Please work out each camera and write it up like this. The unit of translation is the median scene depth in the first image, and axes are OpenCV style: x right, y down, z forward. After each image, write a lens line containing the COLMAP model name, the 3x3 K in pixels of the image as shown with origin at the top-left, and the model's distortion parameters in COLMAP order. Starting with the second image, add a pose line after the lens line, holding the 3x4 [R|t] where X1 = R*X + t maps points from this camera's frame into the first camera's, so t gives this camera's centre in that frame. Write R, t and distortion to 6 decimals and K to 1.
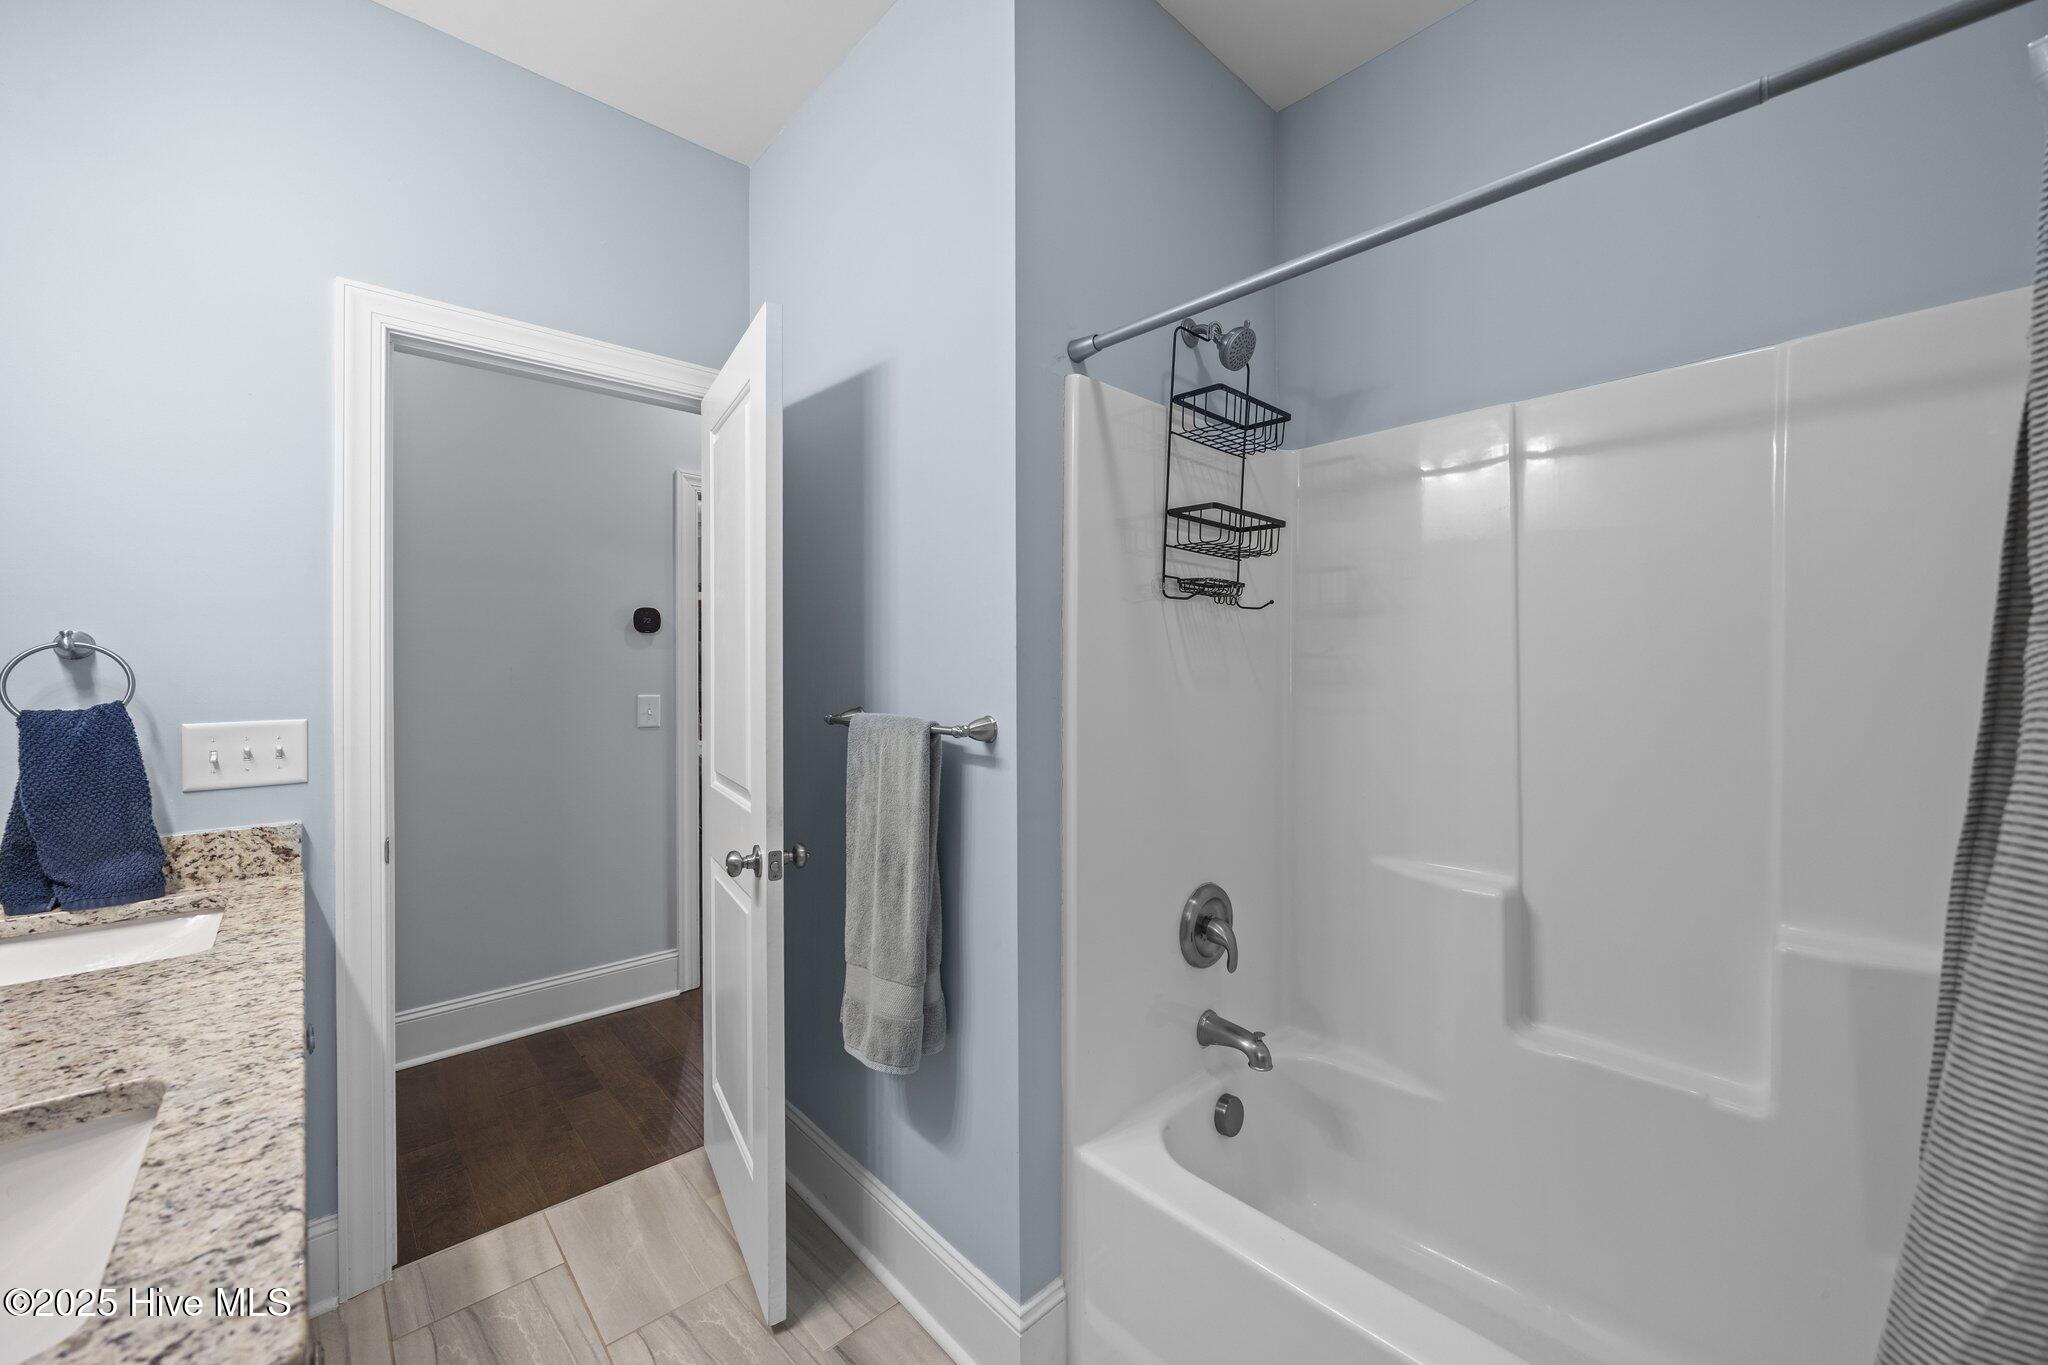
lens RADIAL K [[786.7, 0, 1026.2], [0, 786.7, 674.0], [0, 0, 1]] dist [-0.000241, -0.000093]
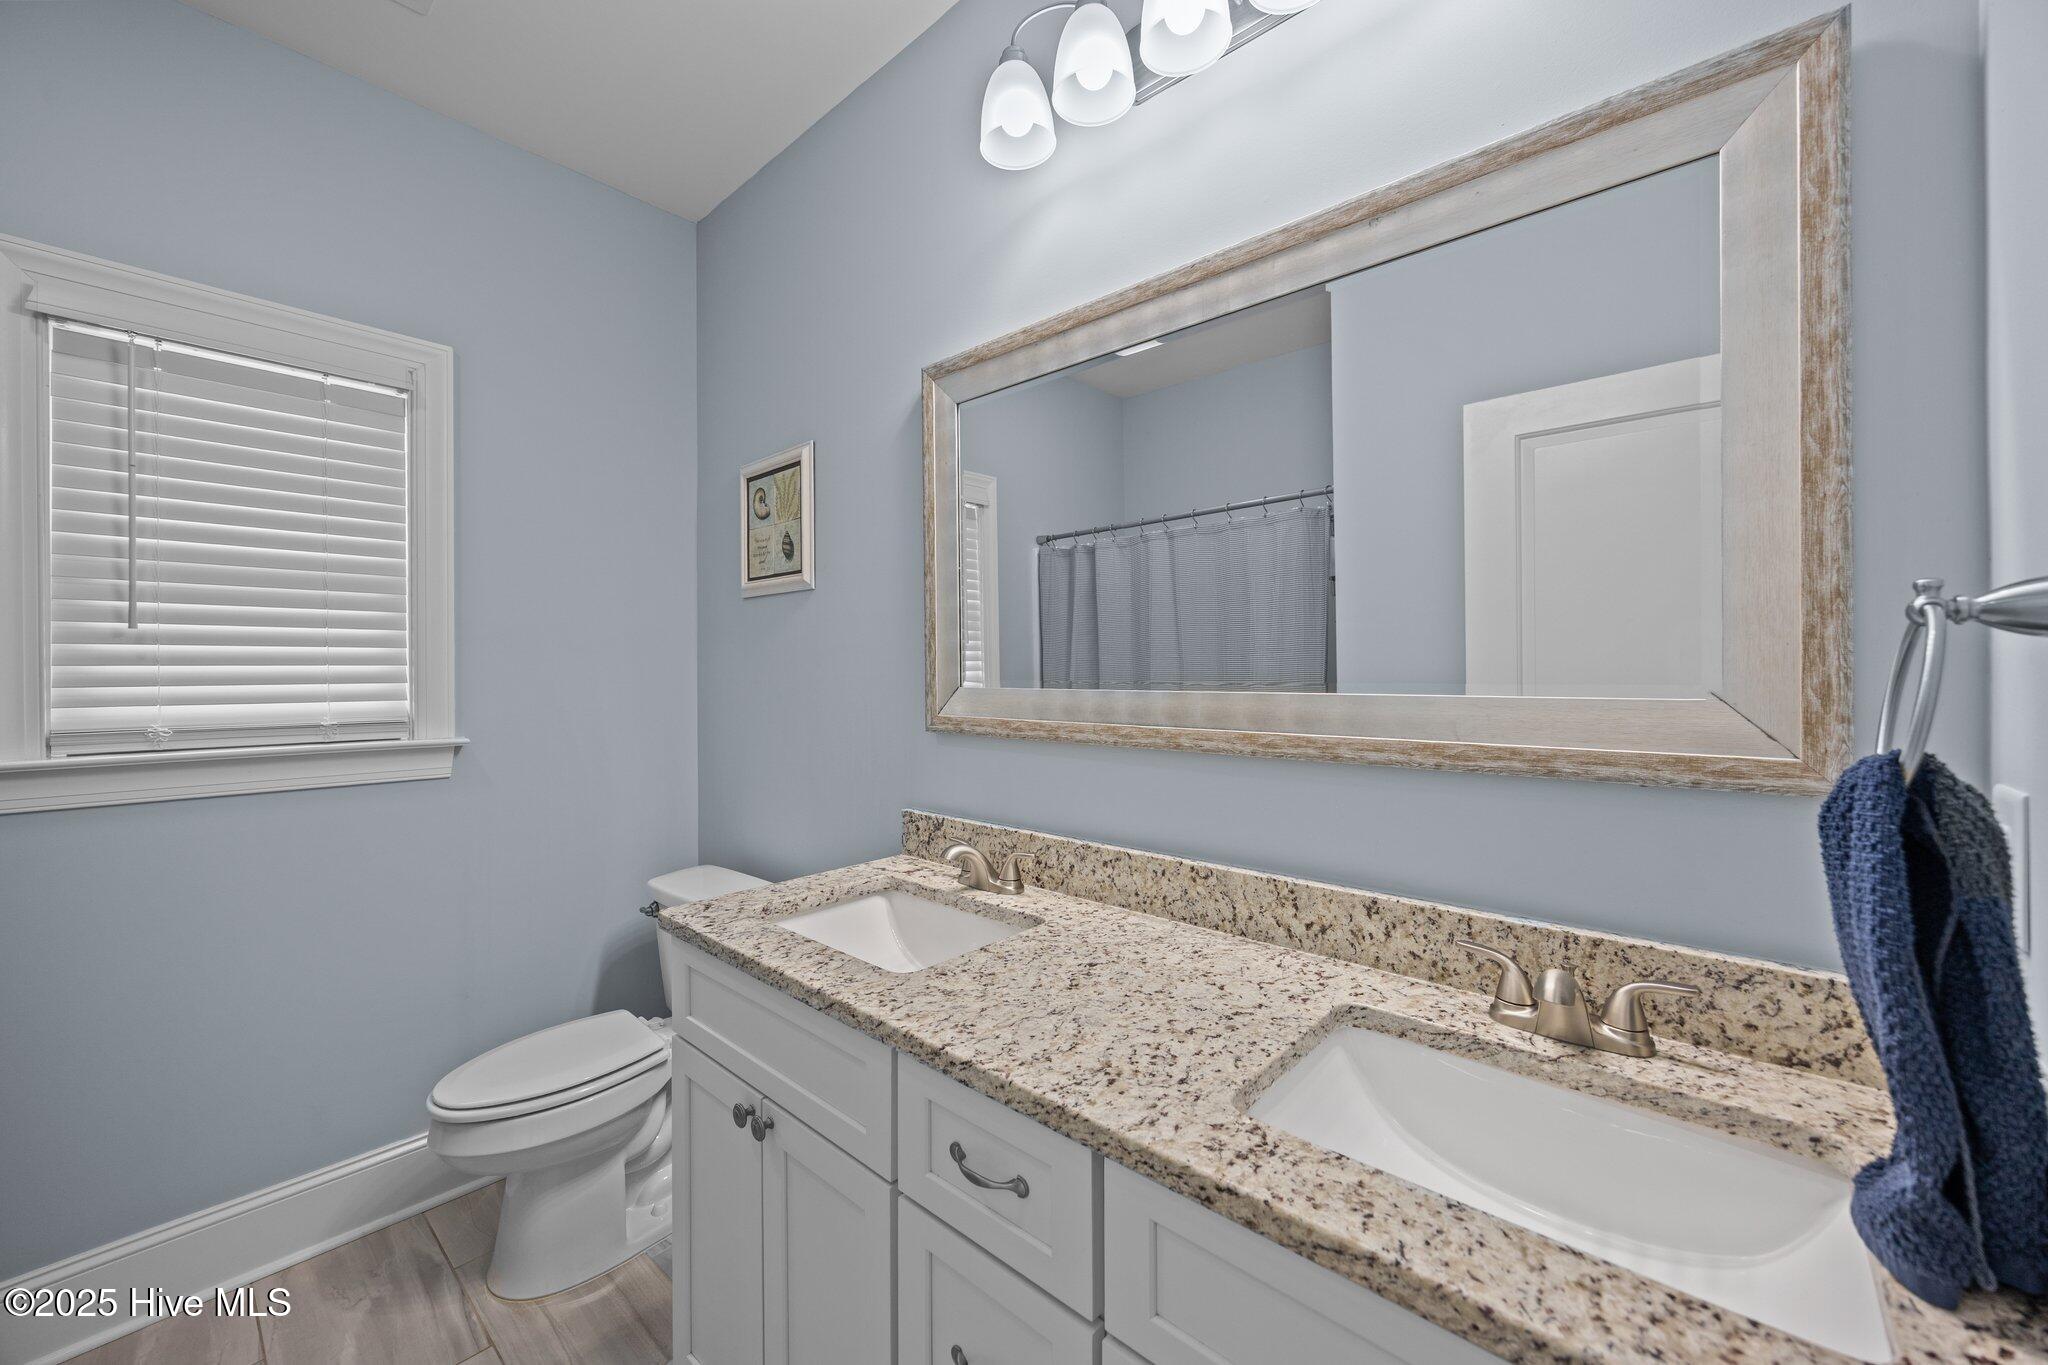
lens RADIAL K [[786.7, 0, 1026.2], [0, 786.7, 674.0], [0, 0, 1]] dist [-0.000241, -0.000093]
pose [[-0.996230, 0.002789, -0.086706, -1.166792], [0.002081, 0.999964, 0.008254, -0.006436], [0.086726, 0.008042, -0.996200, 2.291609]]
